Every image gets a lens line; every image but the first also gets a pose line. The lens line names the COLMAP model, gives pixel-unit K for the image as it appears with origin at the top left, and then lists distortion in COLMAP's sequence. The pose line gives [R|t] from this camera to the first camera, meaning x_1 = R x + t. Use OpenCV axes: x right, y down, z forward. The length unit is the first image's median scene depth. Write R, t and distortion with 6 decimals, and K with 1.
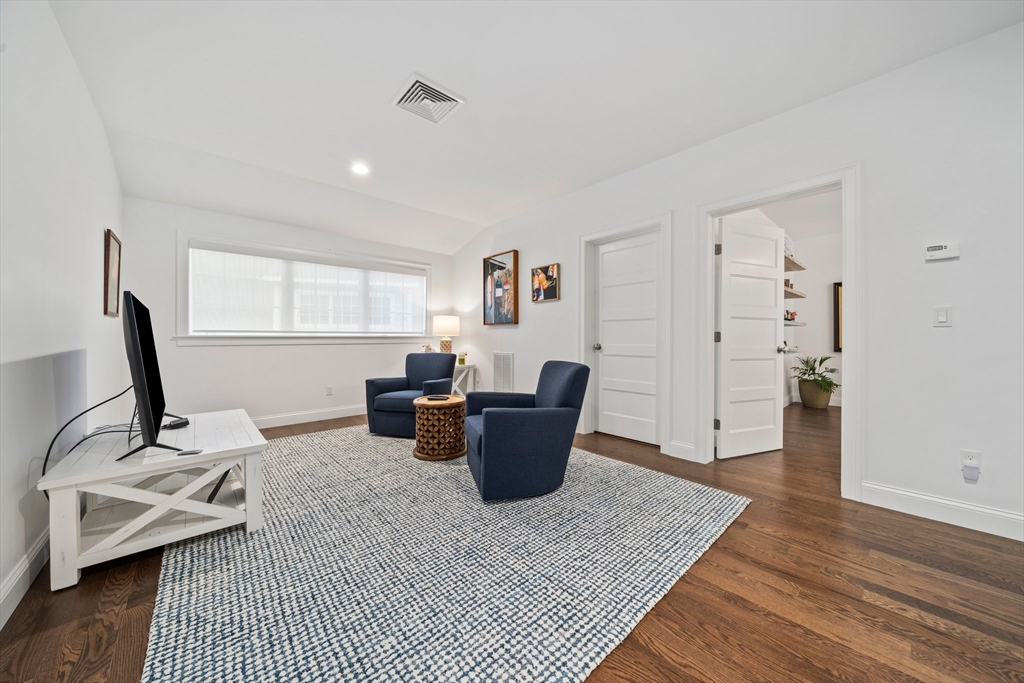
lens RADIAL K [[354.9, 0, 512.8], [0, 354.9, 338.7], [0, 0, 1]] dist [-0.010476, 0.000489]
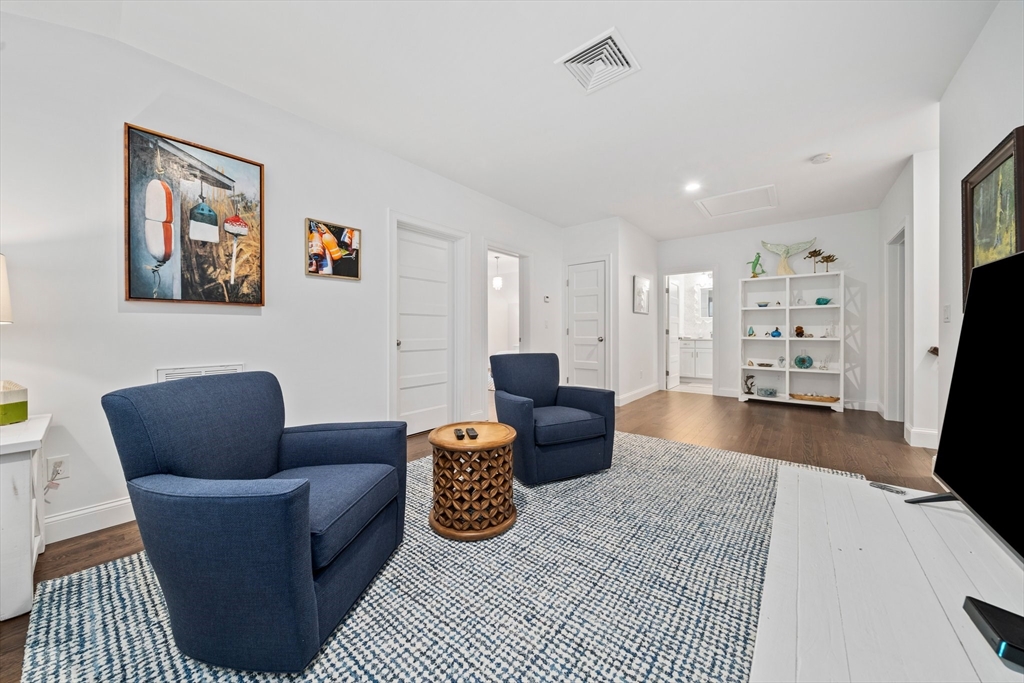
lens RADIAL K [[354.9, 0, 513.3], [0, 354.9, 335.3], [0, 0, 1]] dist [-0.010476, 0.000489]
pose [[-0.159246, -0.012676, 0.987158, -0.611659], [0.000805, 0.999916, 0.012970, -0.004922], [-0.987239, 0.002860, -0.159222, 0.764105]]
